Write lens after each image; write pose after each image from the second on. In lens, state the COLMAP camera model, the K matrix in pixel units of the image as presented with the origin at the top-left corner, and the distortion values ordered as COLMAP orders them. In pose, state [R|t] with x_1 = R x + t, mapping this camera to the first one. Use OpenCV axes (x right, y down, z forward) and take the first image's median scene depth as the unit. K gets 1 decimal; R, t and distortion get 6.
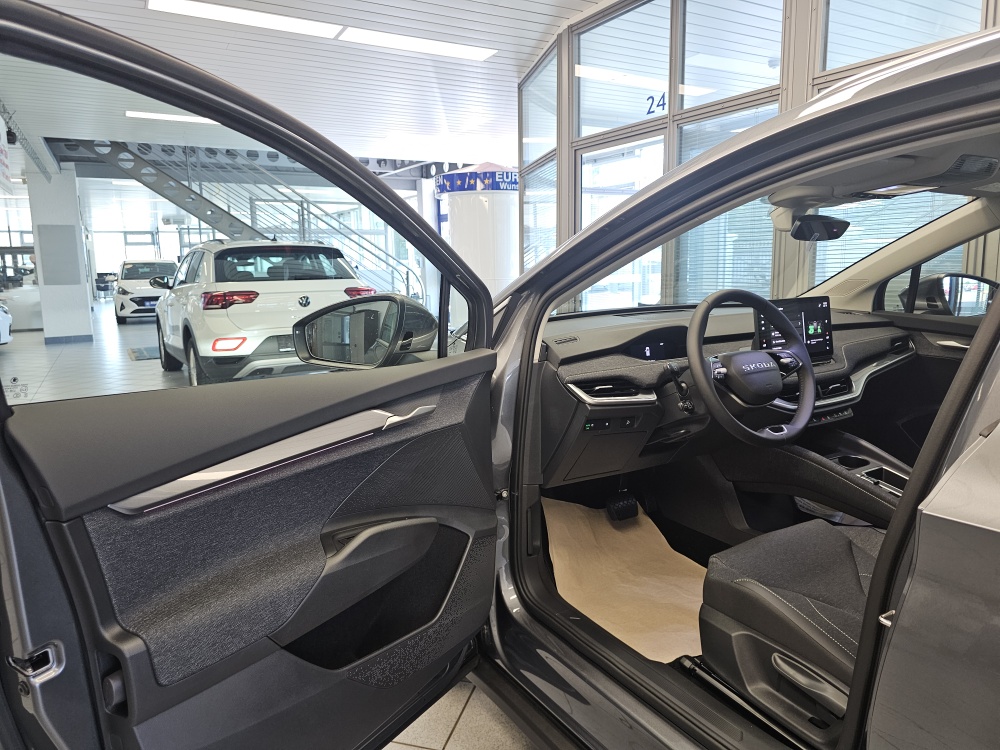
lens RADIAL K [[677.4, 0, 500.0], [0, 677.4, 375.0], [0, 0, 1]] dist [0.062234, -0.077179]
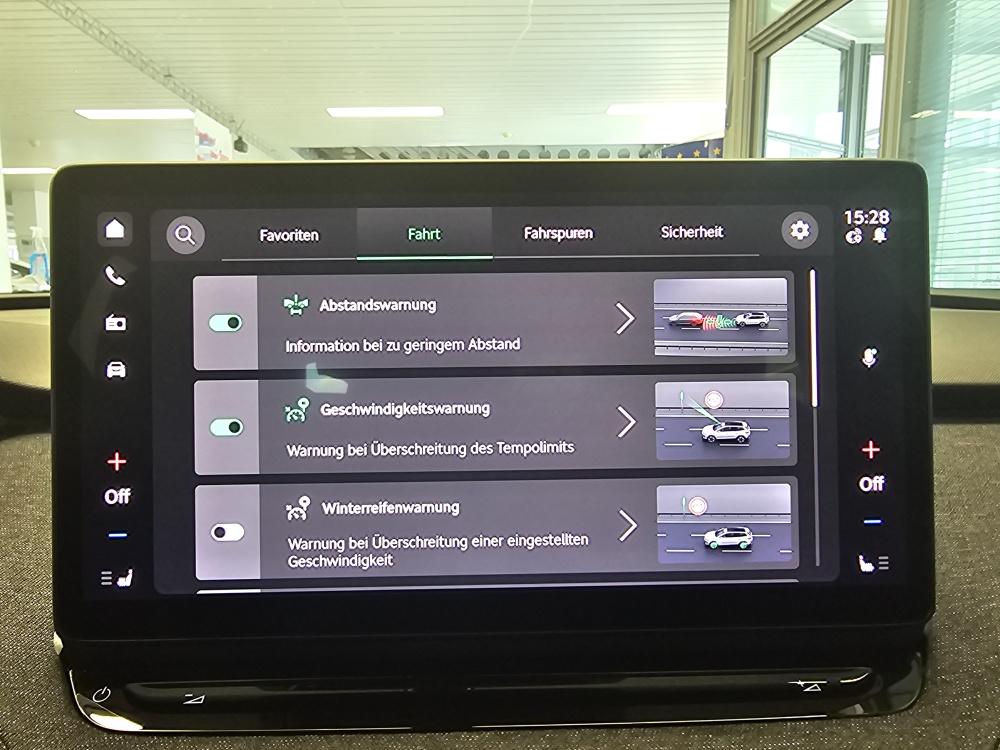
lens RADIAL K [[690.5, 0, 448.9], [0, 690.5, 372.4], [0, 0, 1]] dist [-0.001593, 0.008398]
pose [[0.861026, 0.078260, -0.502503, 0.485063], [-0.092429, 0.995714, -0.003303, -0.069561], [0.500091, 0.049290, 0.864569, 0.864857]]
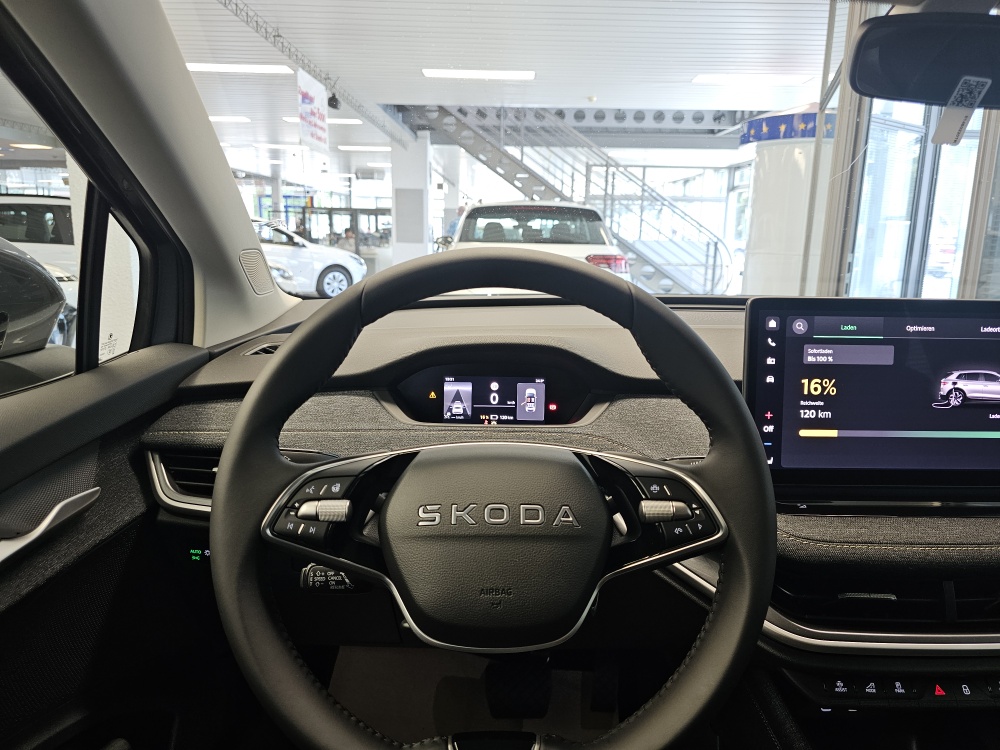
lens RADIAL K [[683.9, 0, 500.0], [0, 683.9, 375.0], [0, 0, 1]] dist [0.043263, -0.048007]
pose [[0.861985, 0.137313, -0.487983, 0.414608], [-0.118559, 0.990526, 0.069296, -0.074201], [0.492875, -0.001878, 0.870098, 0.596163]]
